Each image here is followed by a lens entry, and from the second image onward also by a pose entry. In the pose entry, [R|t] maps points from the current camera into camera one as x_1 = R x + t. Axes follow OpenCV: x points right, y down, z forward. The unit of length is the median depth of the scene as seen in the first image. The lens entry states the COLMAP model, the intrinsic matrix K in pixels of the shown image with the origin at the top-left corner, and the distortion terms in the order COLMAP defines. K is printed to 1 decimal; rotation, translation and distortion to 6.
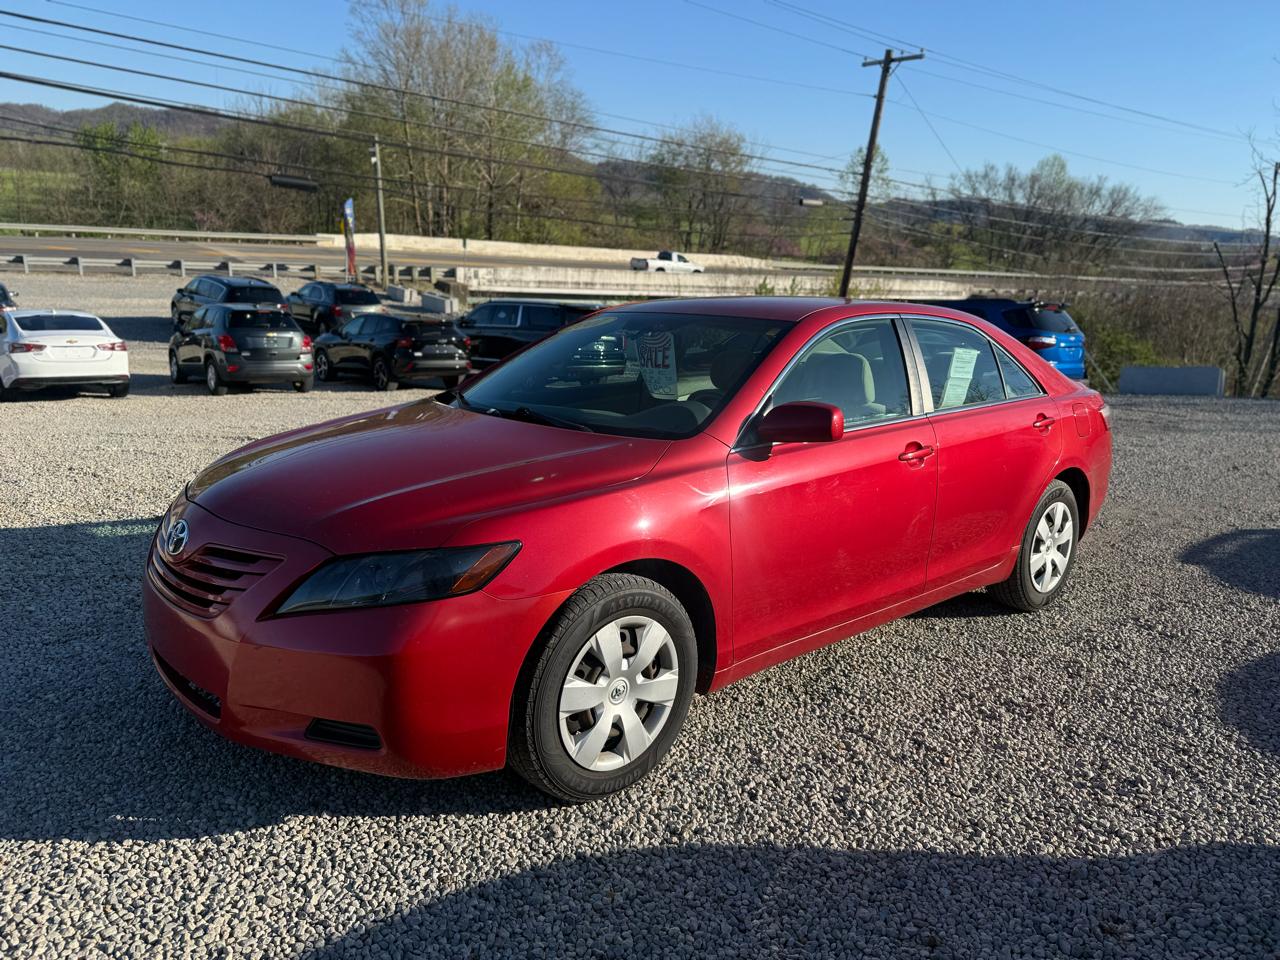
lens RADIAL K [[965.9, 0, 639.8], [0, 965.9, 421.7], [0, 0, 1]] dist [-0.003961, -0.000075]
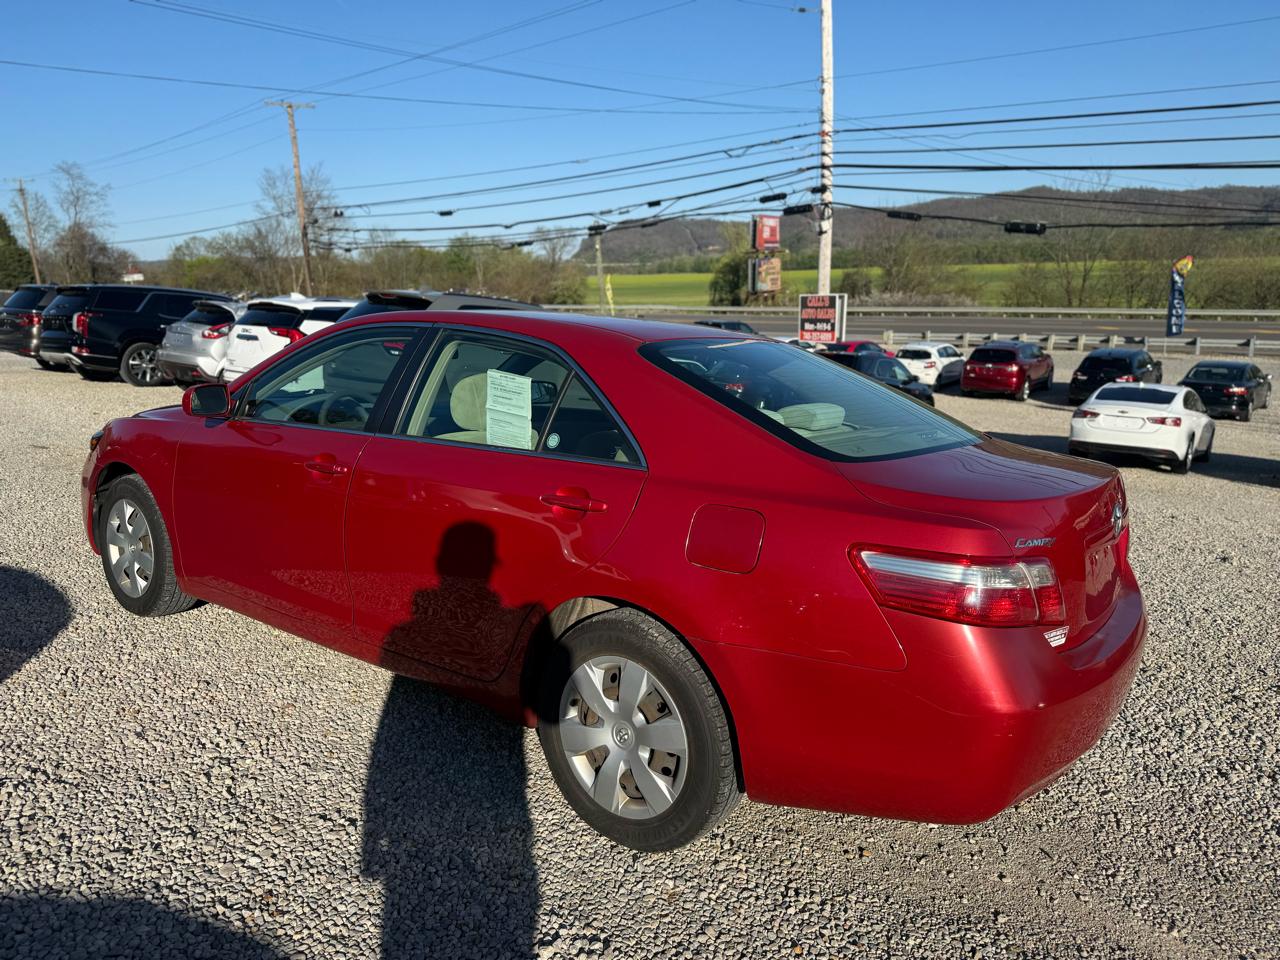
lens RADIAL K [[906.9, 0, 640.0], [0, 906.9, 480.0], [0, 0, 1]] dist [0.058150, -0.092950]
pose [[0.178791, 0.132997, -0.974857, 0.102153], [-0.163723, 0.981029, 0.103812, -0.008871], [0.970169, 0.141046, 0.197174, 0.093725]]
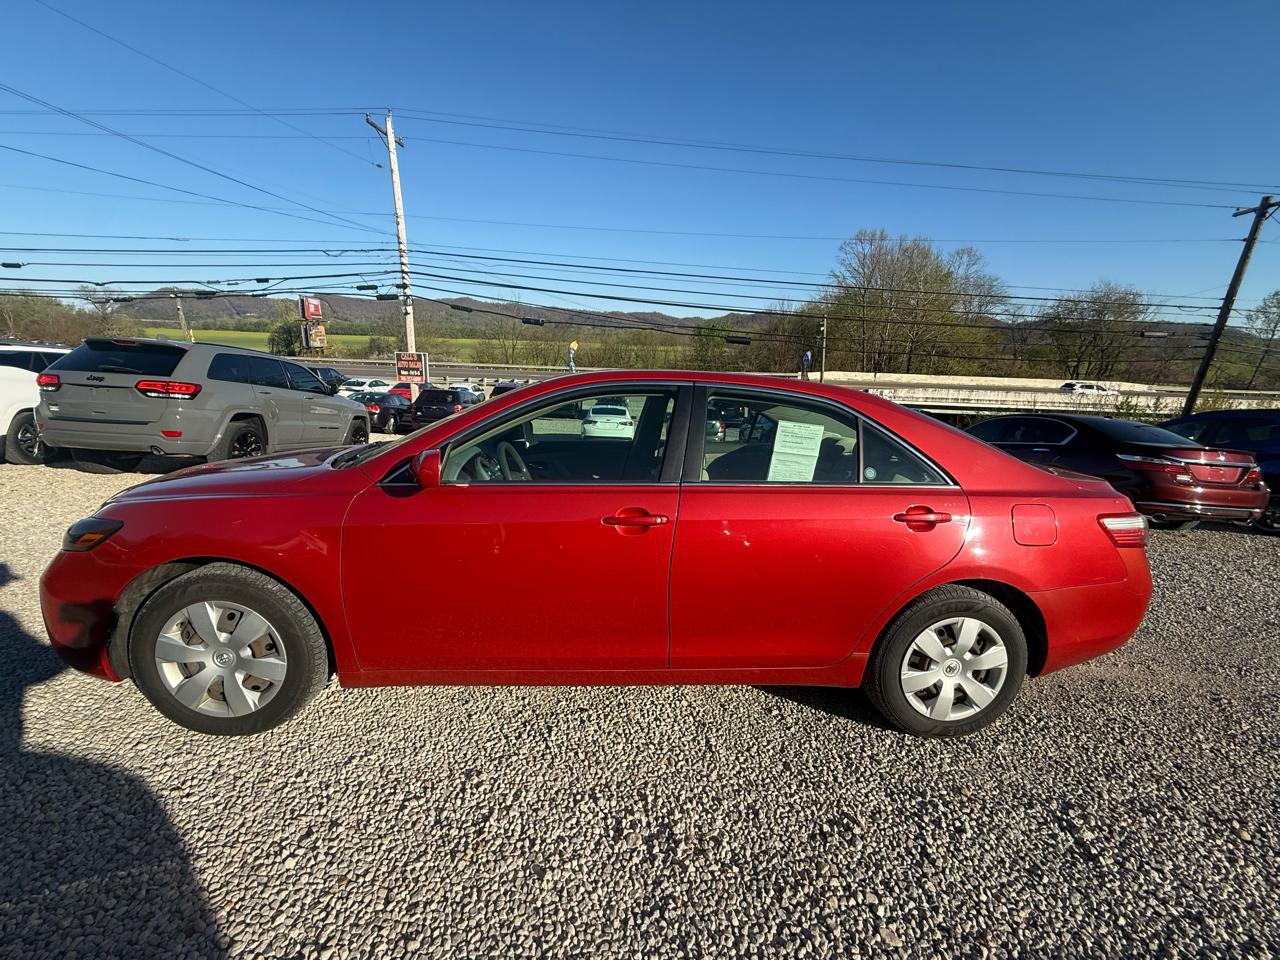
lens RADIAL K [[505.9, 0, 636.9], [0, 505.9, 470.6], [0, 0, 1]] dist [0.000758, -0.000738]
pose [[0.777989, 0.097200, -0.620714, 0.055073], [-0.099445, 0.994557, 0.031099, -0.003936], [0.620358, 0.037533, 0.783420, 0.052935]]
